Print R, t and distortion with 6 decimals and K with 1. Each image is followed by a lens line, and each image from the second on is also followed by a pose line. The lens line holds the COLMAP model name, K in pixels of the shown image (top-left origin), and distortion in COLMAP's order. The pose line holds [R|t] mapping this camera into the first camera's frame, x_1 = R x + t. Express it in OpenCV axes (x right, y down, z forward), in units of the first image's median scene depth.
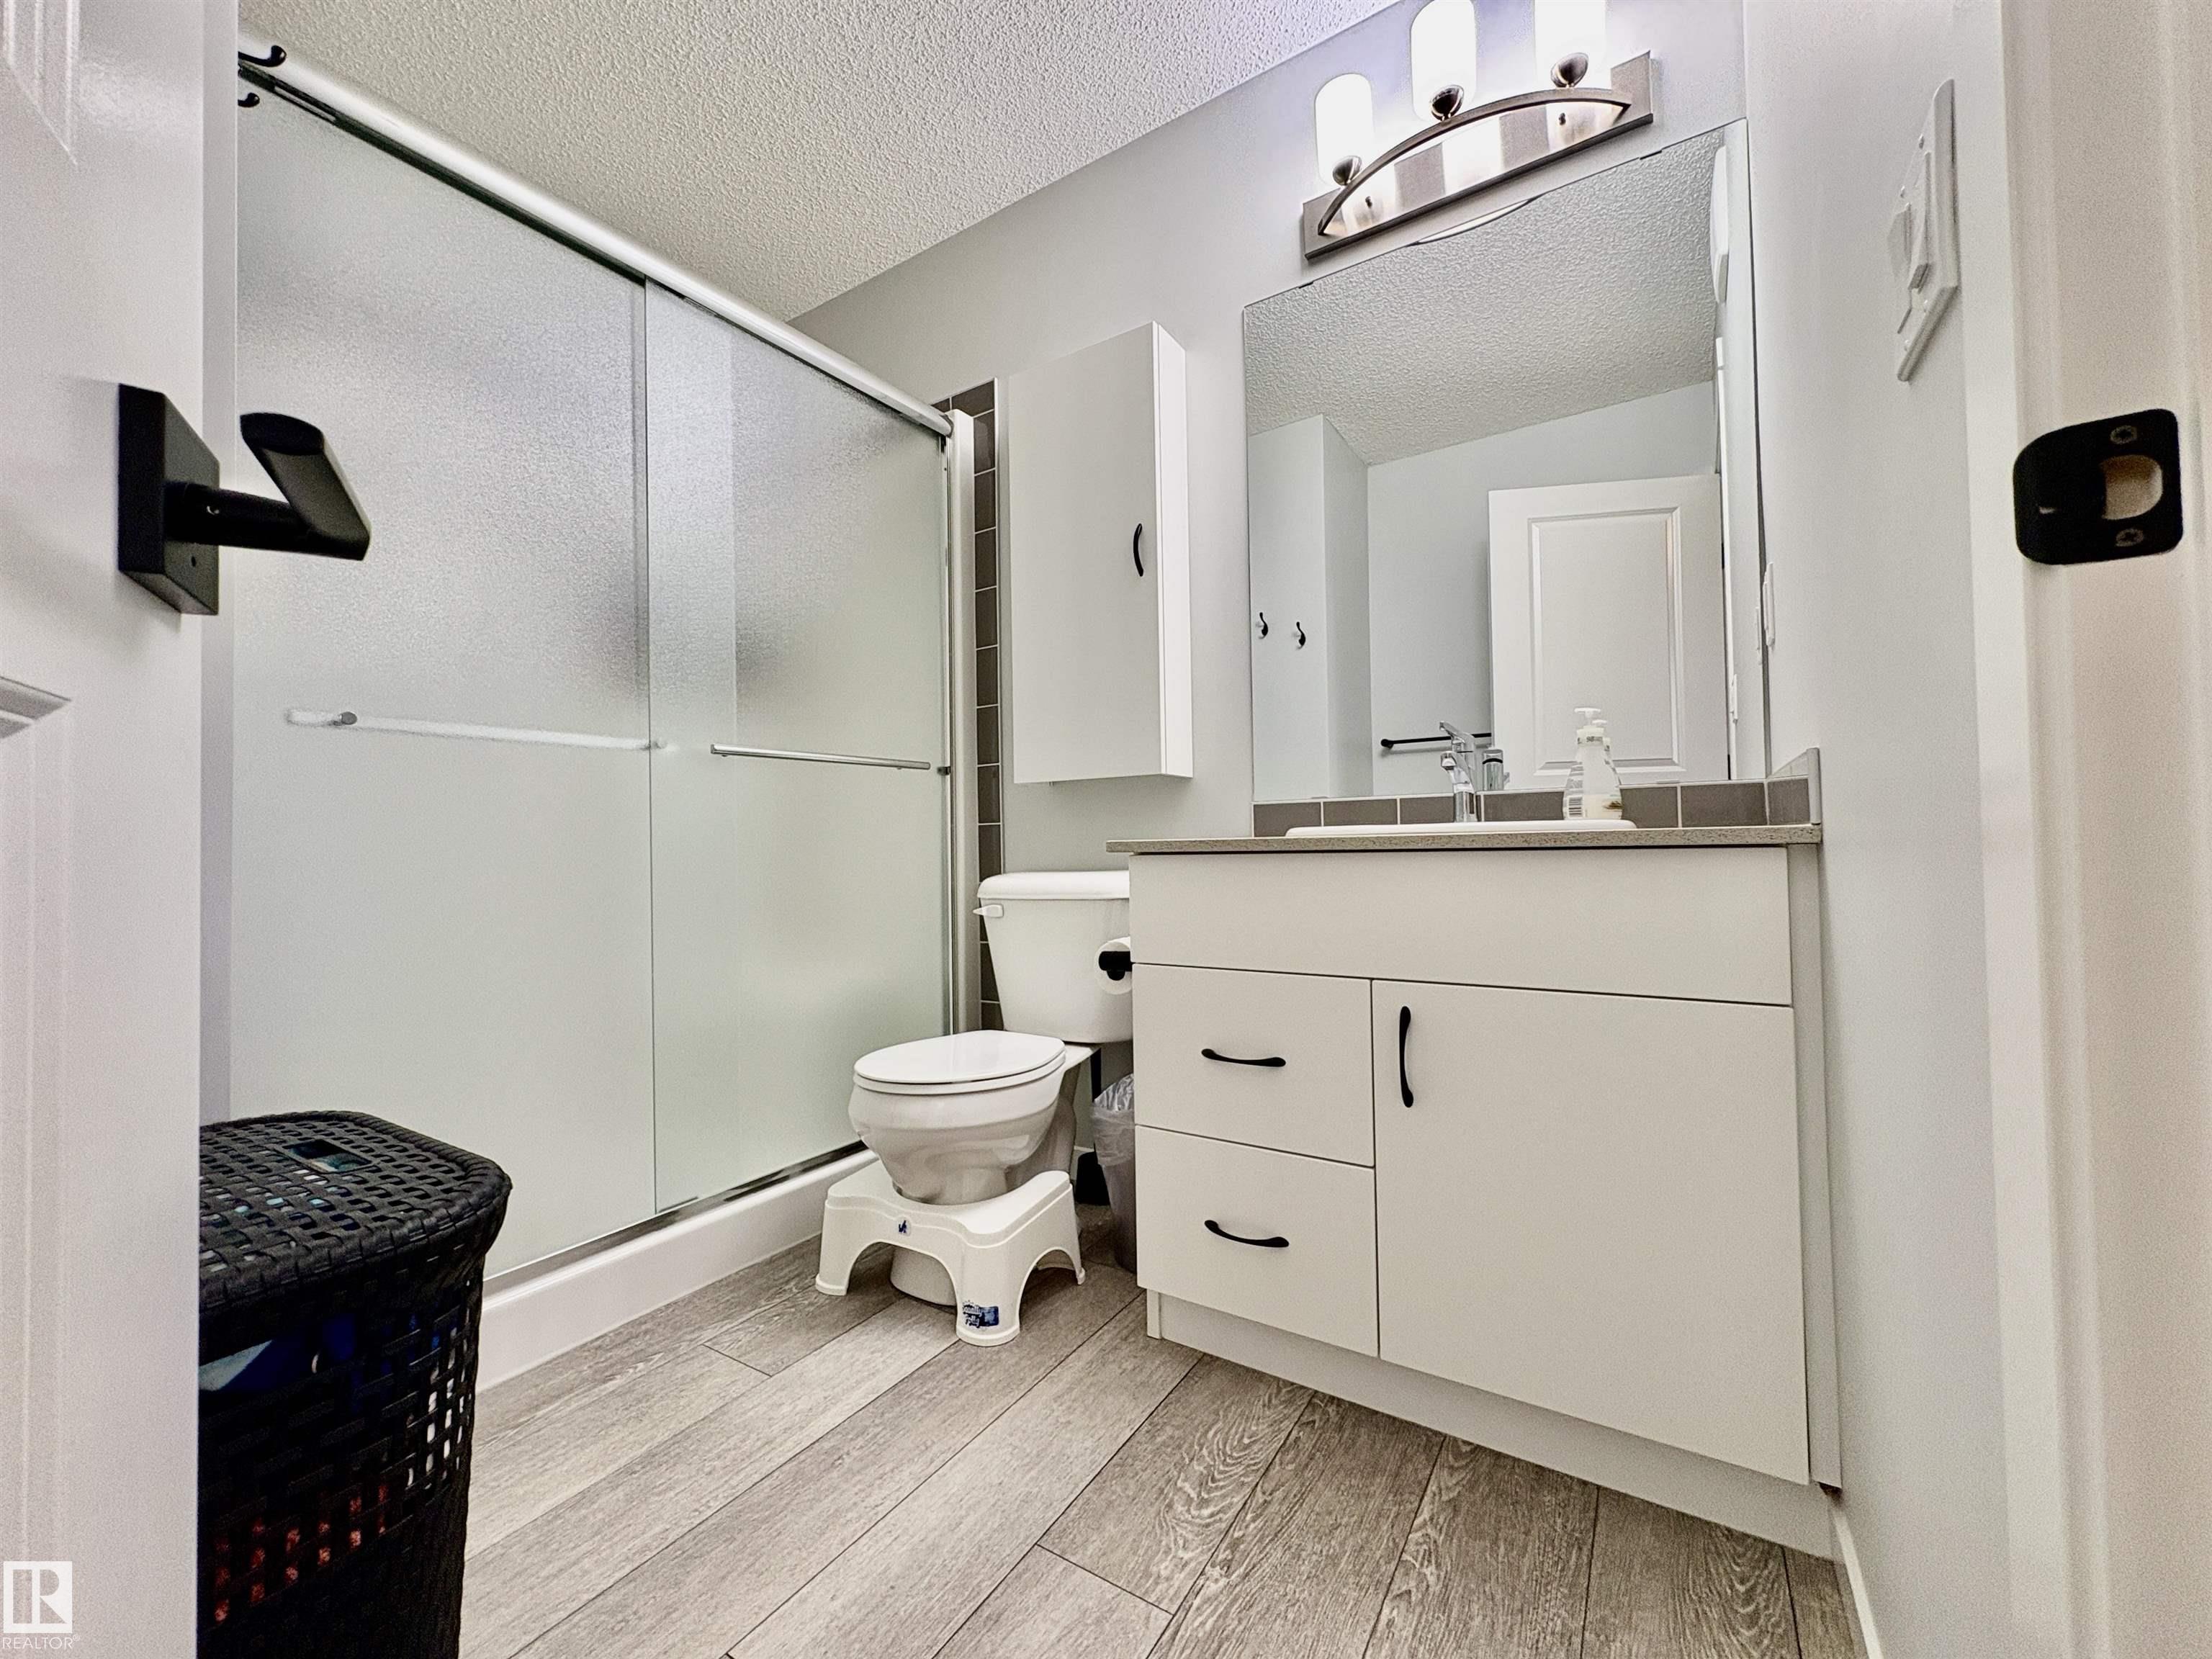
lens RADIAL K [[879.9, 0, 1104.4], [0, 879.9, 826.3], [0, 0, 1]] dist [-0.002486, 0.000172]
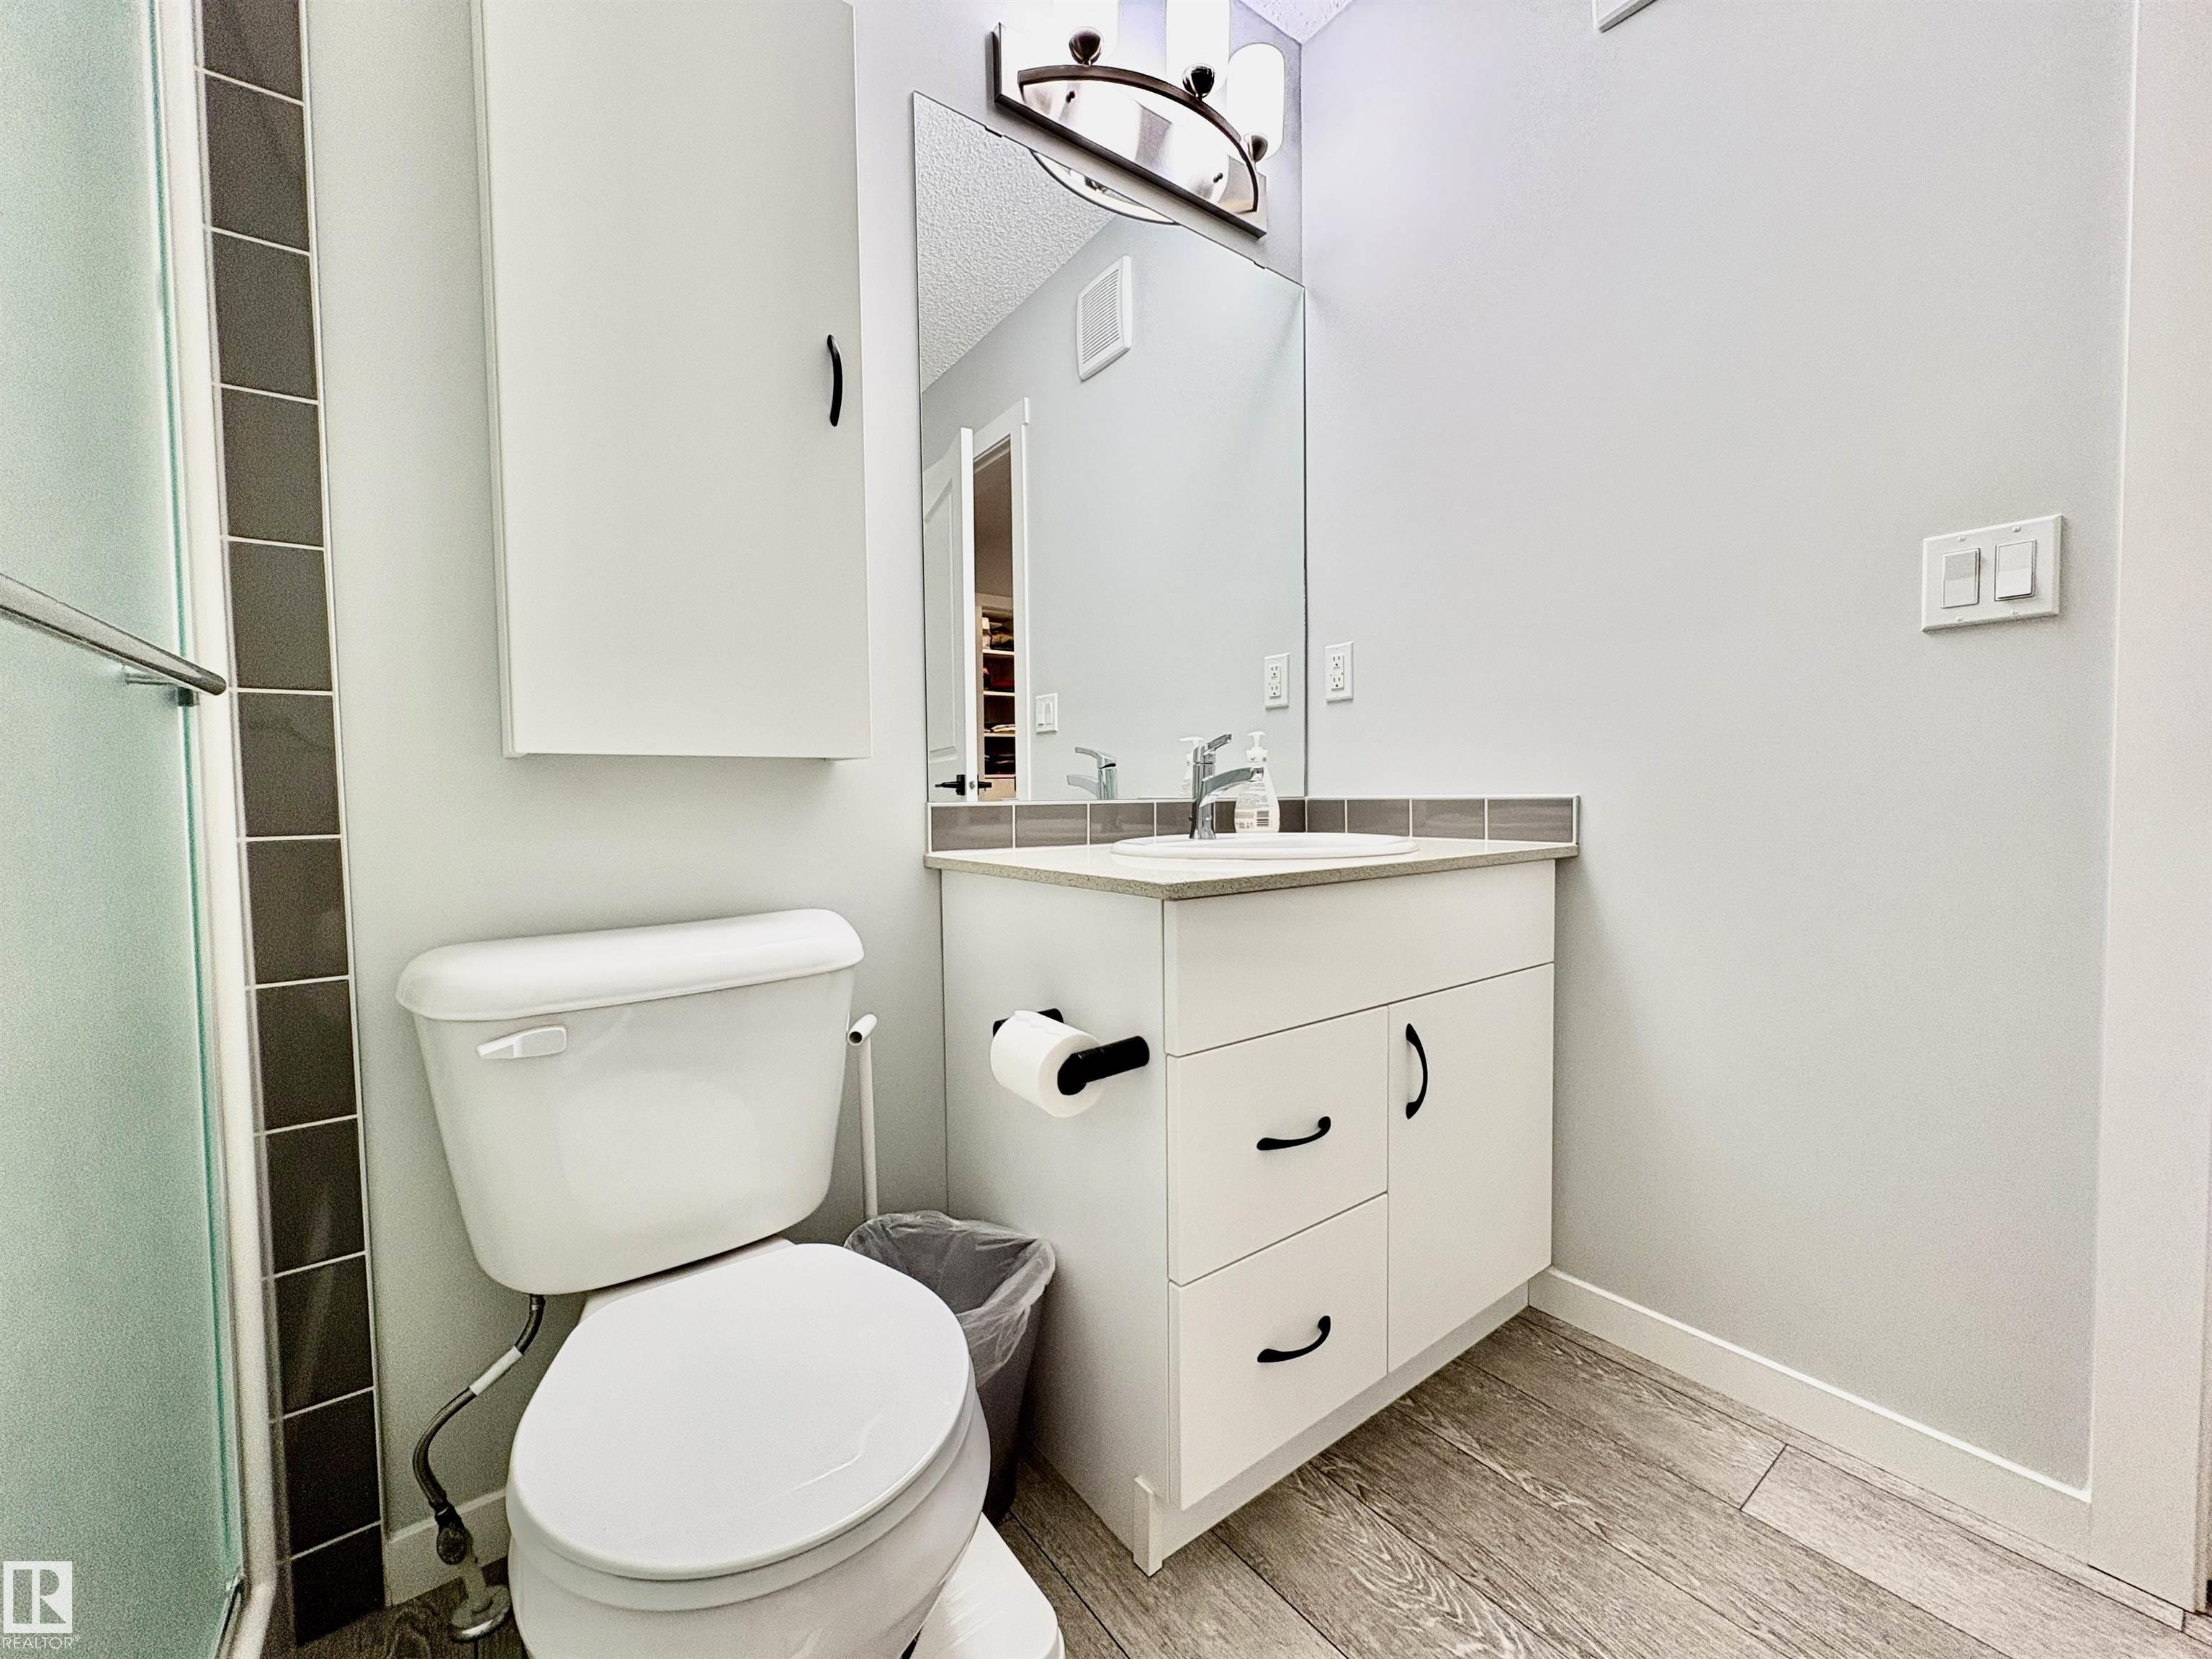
lens RADIAL K [[876.4, 0, 1107.0], [0, 876.4, 833.4], [0, 0, 1]] dist [-0.002943, -0.000048]
pose [[0.344236, -0.027516, 0.938480, -0.525019], [-0.012733, 0.999342, 0.033971, -0.034431], [-0.938797, -0.023644, 0.343659, 0.701321]]
